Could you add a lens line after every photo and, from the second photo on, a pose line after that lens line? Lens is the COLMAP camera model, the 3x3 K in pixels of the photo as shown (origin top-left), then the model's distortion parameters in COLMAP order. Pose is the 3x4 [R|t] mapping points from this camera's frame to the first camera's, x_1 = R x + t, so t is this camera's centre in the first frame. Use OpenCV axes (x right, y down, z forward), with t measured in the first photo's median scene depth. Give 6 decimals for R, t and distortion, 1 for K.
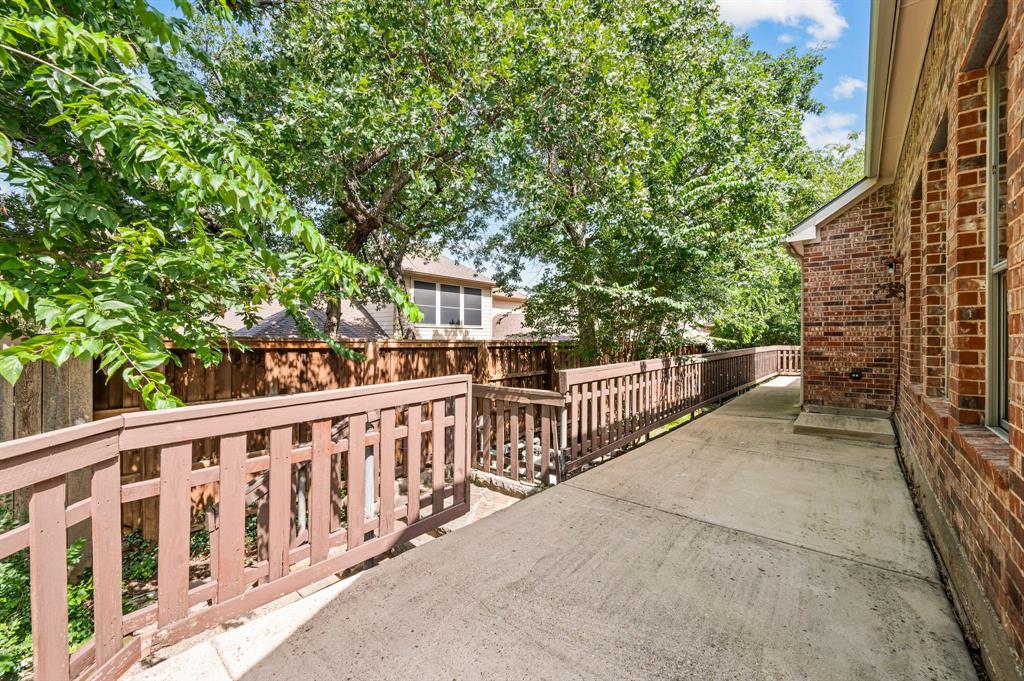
lens RADIAL K [[417.0, 0, 514.3], [0, 417.0, 339.0], [0, 0, 1]] dist [0.000035, -0.000622]
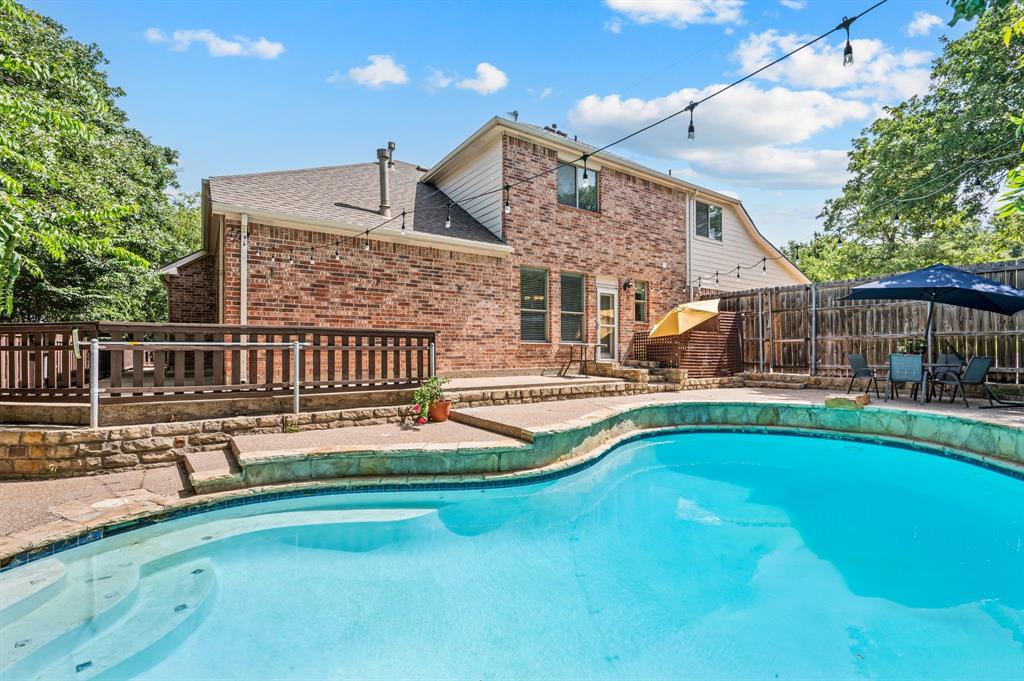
lens RADIAL K [[455.5, 0, 522.2], [0, 455.5, 349.4], [0, 0, 1]] dist [-0.002322, -0.000191]
pose [[0.233733, -0.005722, 0.972284, -0.868222], [0.004571, 0.999978, 0.004786, 0.086182], [-0.972290, 0.003326, 0.233754, -0.944335]]
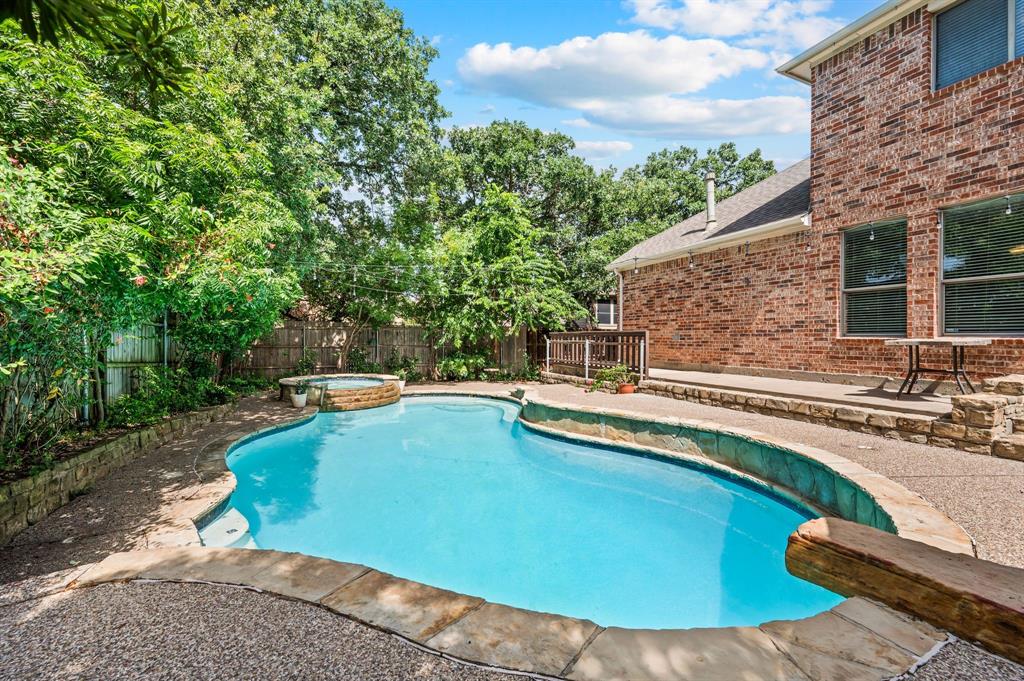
lens RADIAL K [[417.0, 0, 506.0], [0, 417.0, 337.9], [0, 0, 1]] dist [0.000035, -0.000622]
pose [[0.902585, -0.007875, -0.430440, 0.401986], [0.006197, 0.999967, -0.005300, 0.071314], [0.430467, 0.002116, 0.902604, -1.886729]]
